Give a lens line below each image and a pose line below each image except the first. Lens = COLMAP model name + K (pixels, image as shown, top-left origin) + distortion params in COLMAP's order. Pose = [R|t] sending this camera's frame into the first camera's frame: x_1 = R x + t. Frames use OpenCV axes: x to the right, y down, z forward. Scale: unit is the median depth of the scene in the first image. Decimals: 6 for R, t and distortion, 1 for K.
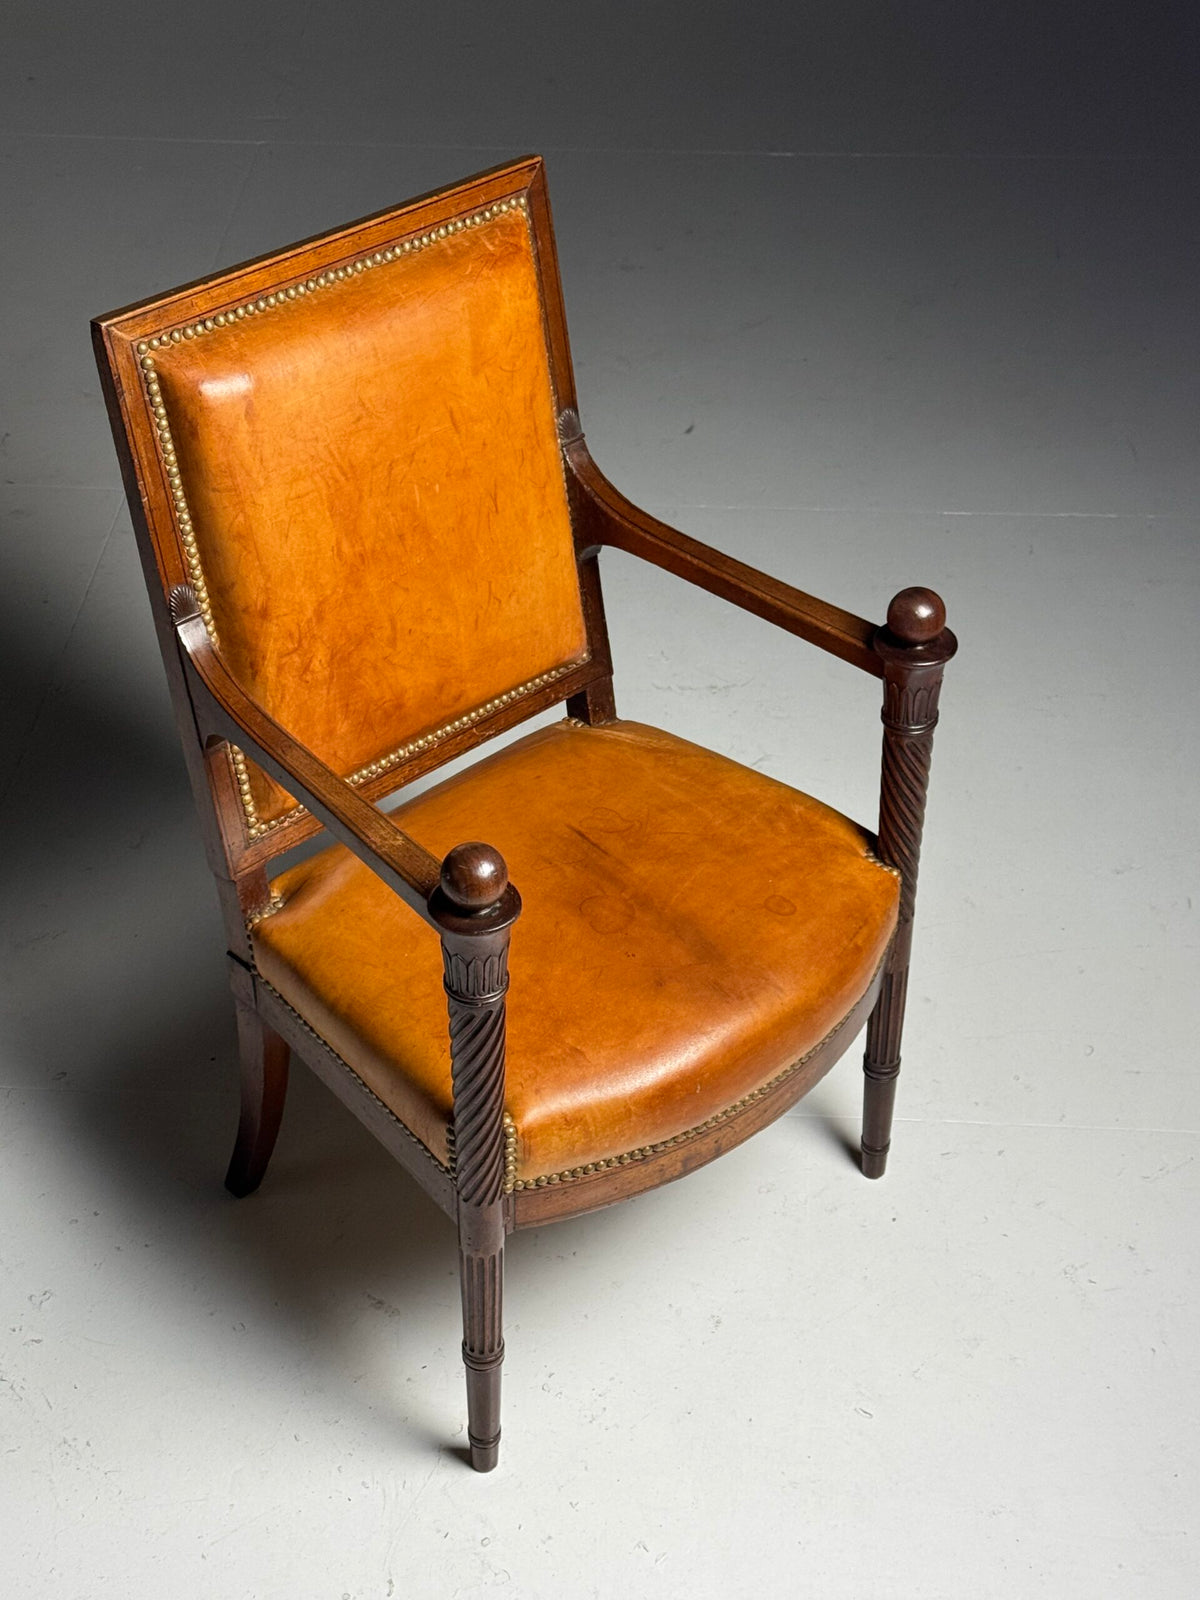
lens RADIAL K [[2462.6, 0, 601.1], [0, 2462.6, 812.5], [0, 0, 1]] dist [0.123929, 0.016284]
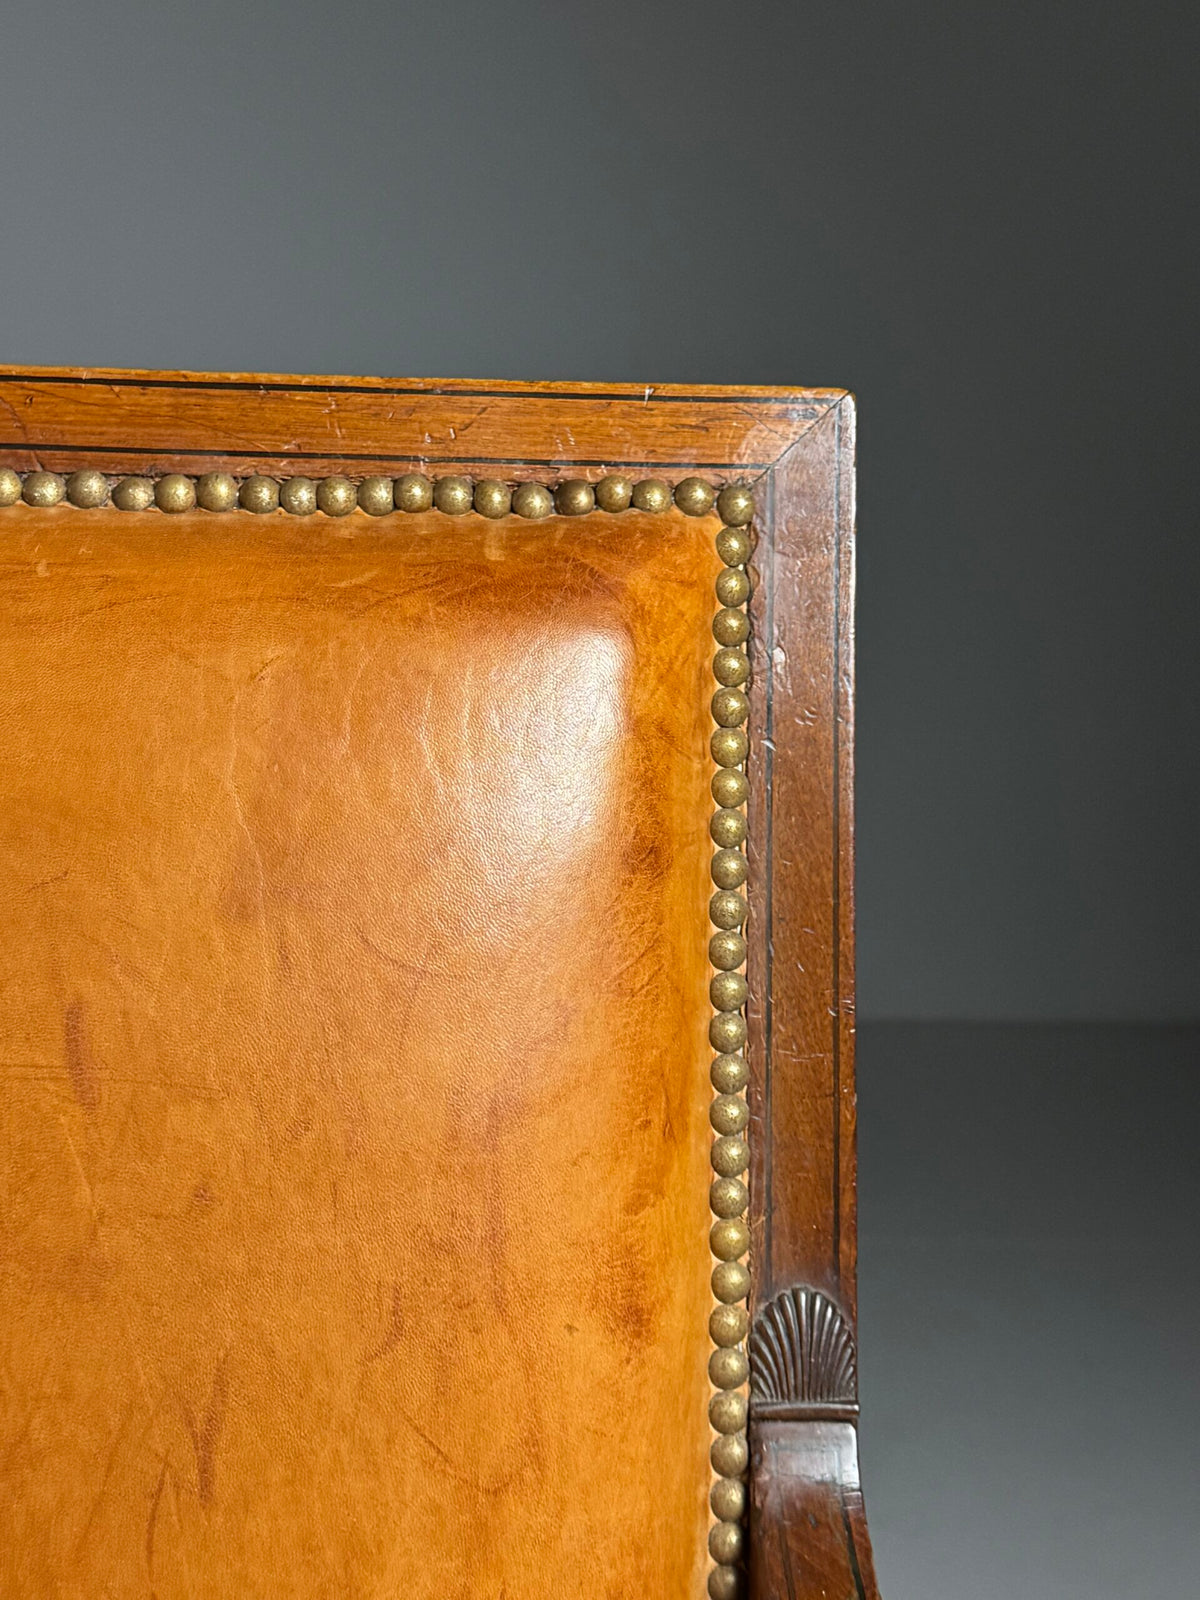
lens RADIAL K [[2172.9, 0, 620.0], [0, 2172.9, 804.0], [0, 0, 1]] dist [0.157765, -0.036214]
pose [[0.774249, 0.100017, -0.624928, 0.127639], [-0.404087, 0.838084, -0.366509, -0.120246], [0.487085, 0.536295, 0.689301, 0.865419]]
